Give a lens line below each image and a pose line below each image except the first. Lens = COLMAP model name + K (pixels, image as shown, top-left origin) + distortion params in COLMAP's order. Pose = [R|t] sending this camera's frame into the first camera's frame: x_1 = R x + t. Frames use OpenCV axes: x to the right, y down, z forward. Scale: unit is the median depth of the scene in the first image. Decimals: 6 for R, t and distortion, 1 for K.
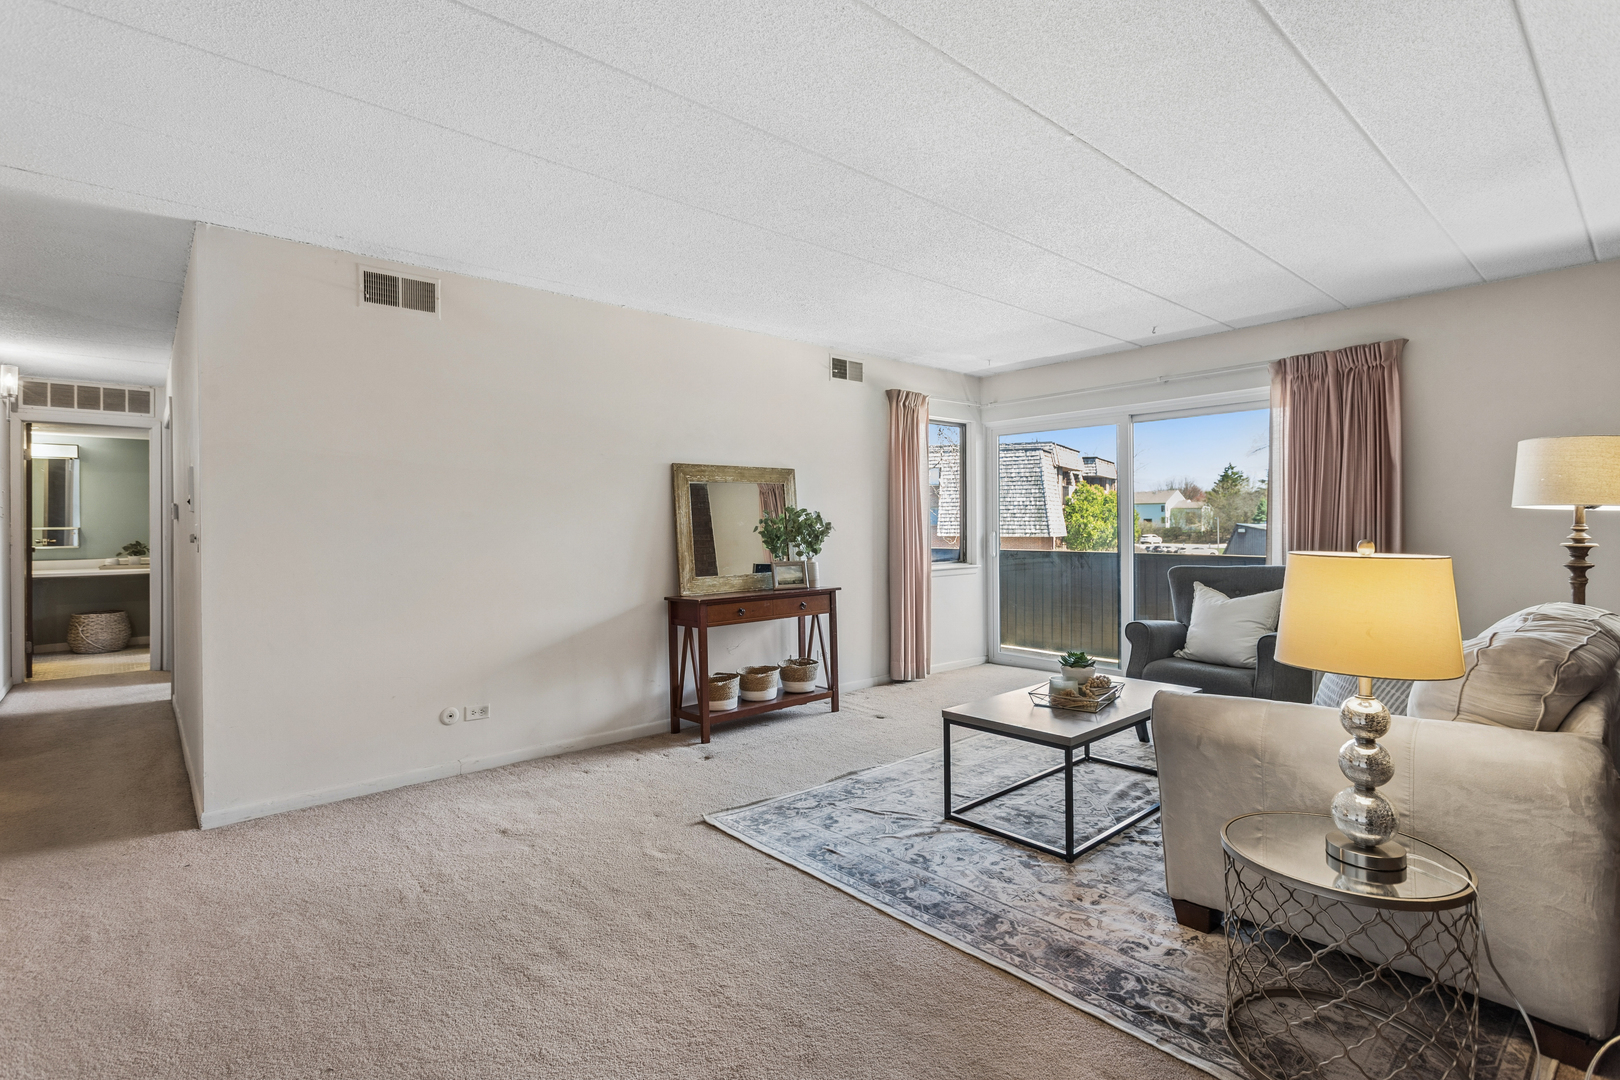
lens RADIAL K [[770.8, 0, 808.1], [0, 770.8, 530.9], [0, 0, 1]] dist [0.002569, 0.001725]
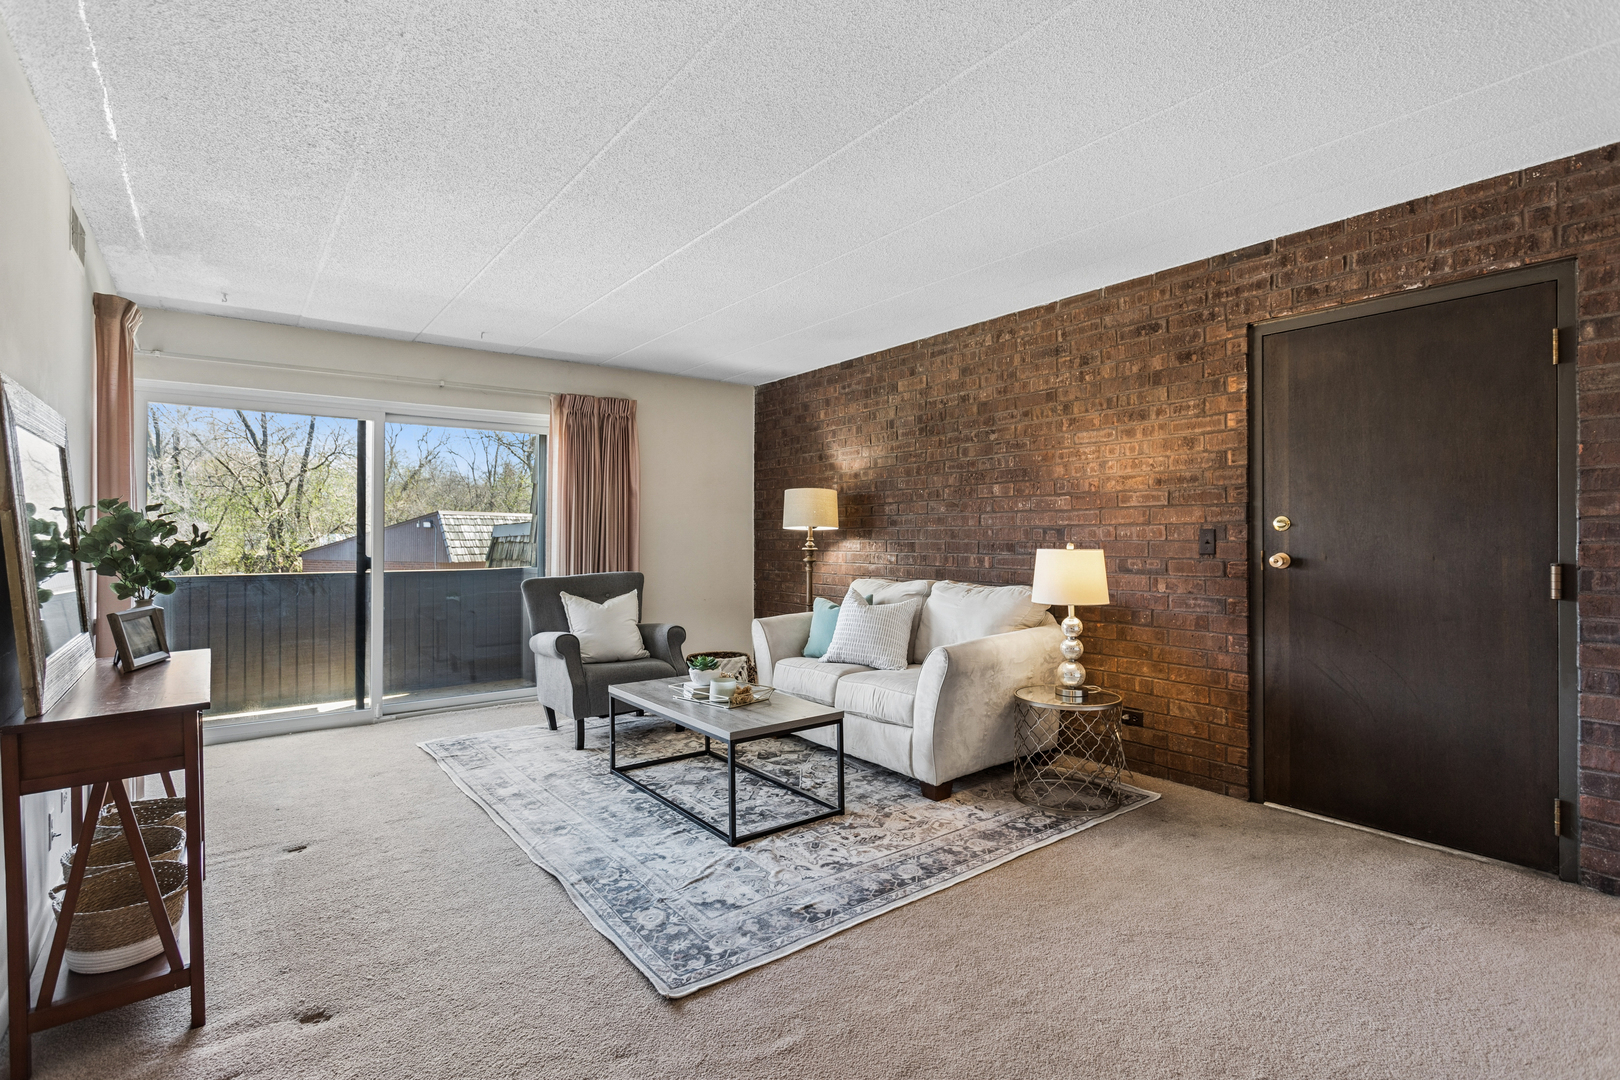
lens RADIAL K [[770.8, 0, 807.3], [0, 770.8, 538.5], [0, 0, 1]] dist [0.002569, 0.001725]
pose [[0.071668, 0.000535, 0.997428, -0.865115], [0.011416, 0.999934, -0.001356, -0.003052], [-0.997363, 0.011484, 0.071657, 0.952640]]
